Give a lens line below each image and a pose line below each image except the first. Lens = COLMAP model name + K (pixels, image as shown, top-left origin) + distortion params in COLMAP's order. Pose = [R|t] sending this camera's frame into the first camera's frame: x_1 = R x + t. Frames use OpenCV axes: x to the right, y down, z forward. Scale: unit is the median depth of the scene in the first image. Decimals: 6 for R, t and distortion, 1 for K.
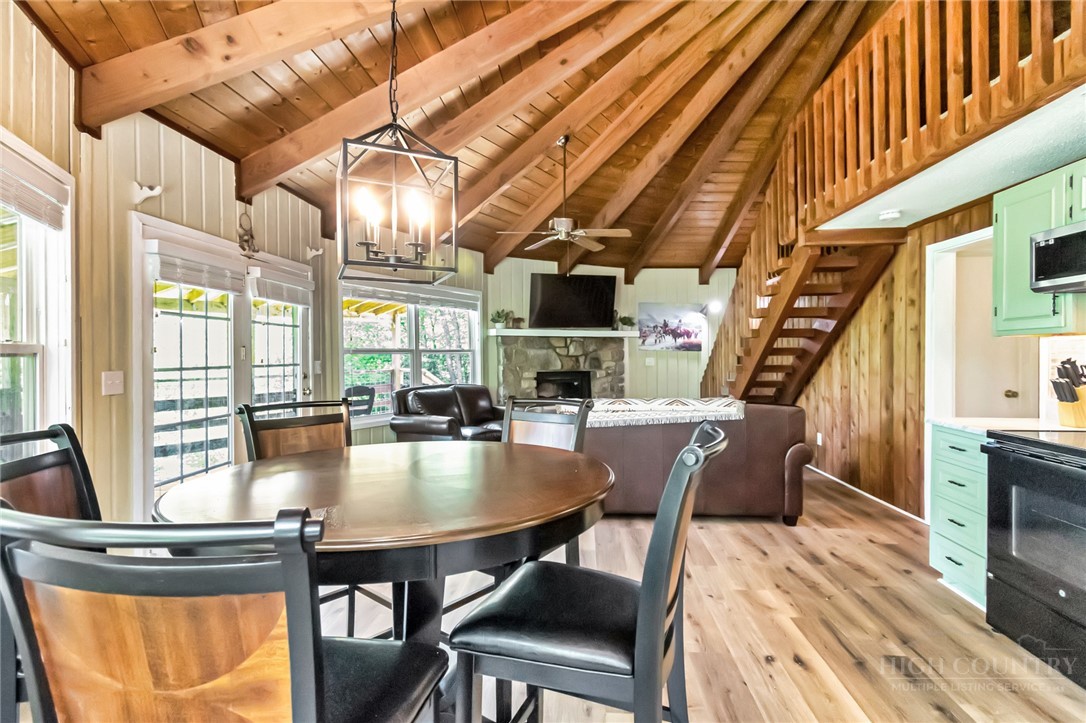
lens RADIAL K [[517.1, 0, 543.1], [0, 517.1, 356.3], [0, 0, 1]] dist [-0.000391, -0.000482]
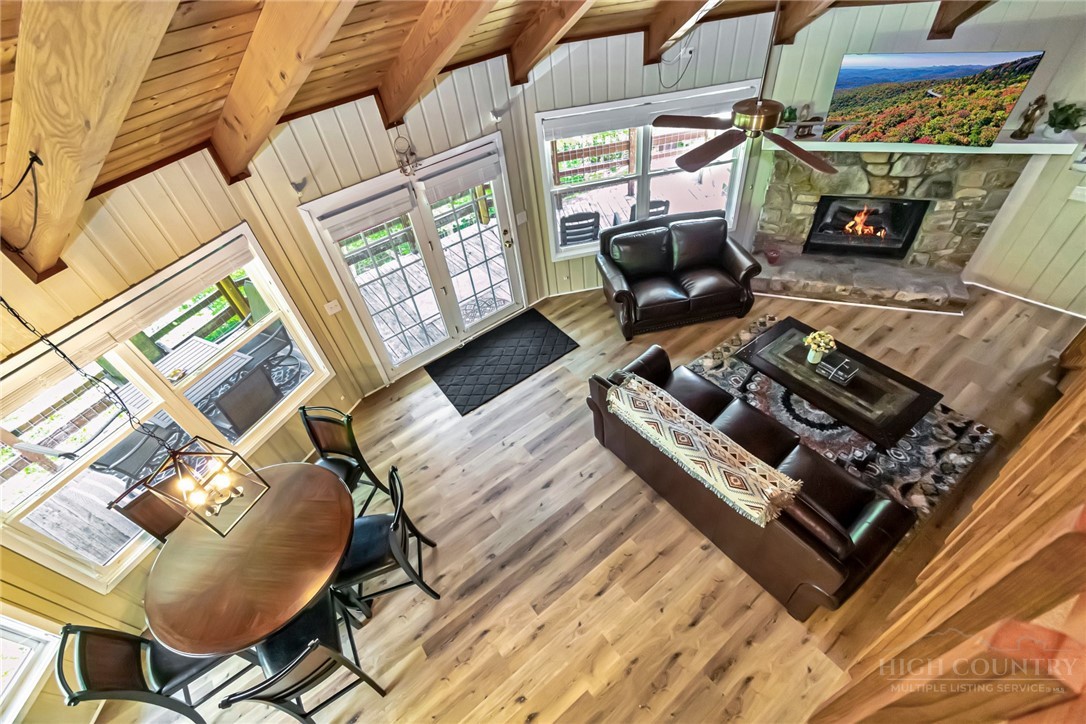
lens RADIAL K [[470.0, 0, 546.0], [0, 470.0, 361.9], [0, 0, 1]] dist [0.000747, -0.000517]
pose [[0.658614, 0.485656, -0.574775, 0.405765], [0.100672, 0.700104, 0.706909, -0.559685], [0.745716, -0.523443, 0.412206, 0.505784]]
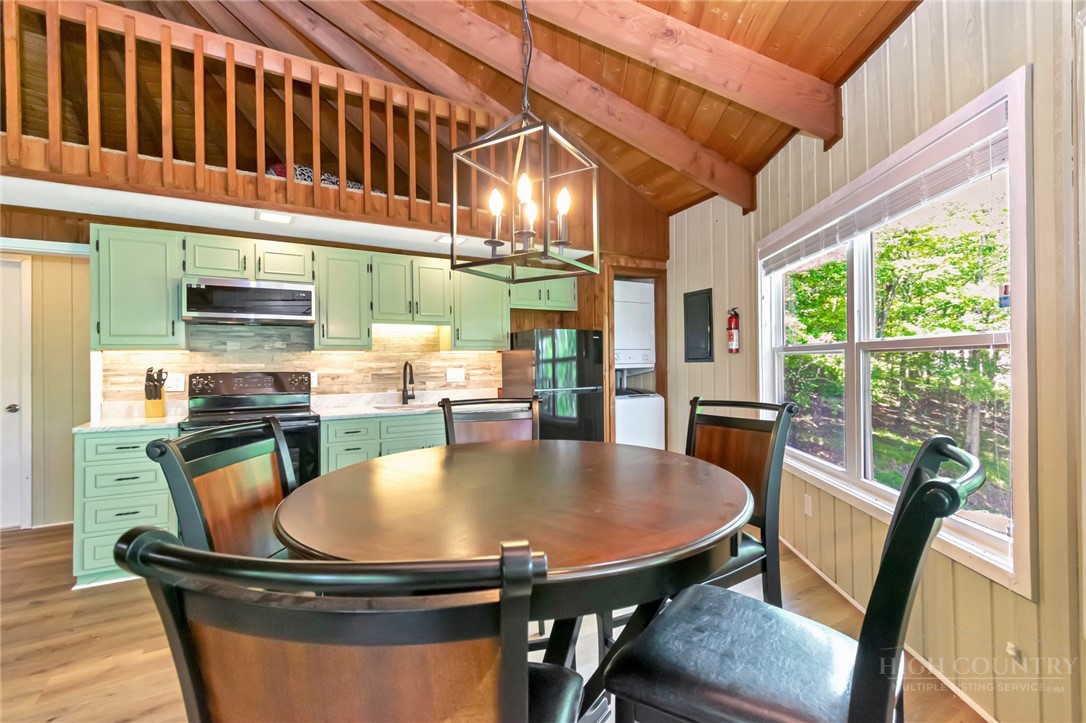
lens RADIAL K [[489.6, 0, 547.2], [0, 489.6, 360.1], [0, 0, 1]] dist [0.000512, -0.000312]
pose [[-0.588391, 0.014437, 0.808448, -0.363843], [0.018331, 0.999822, -0.004513, 0.005823], [-0.808369, 0.012164, -0.588551, 0.531818]]
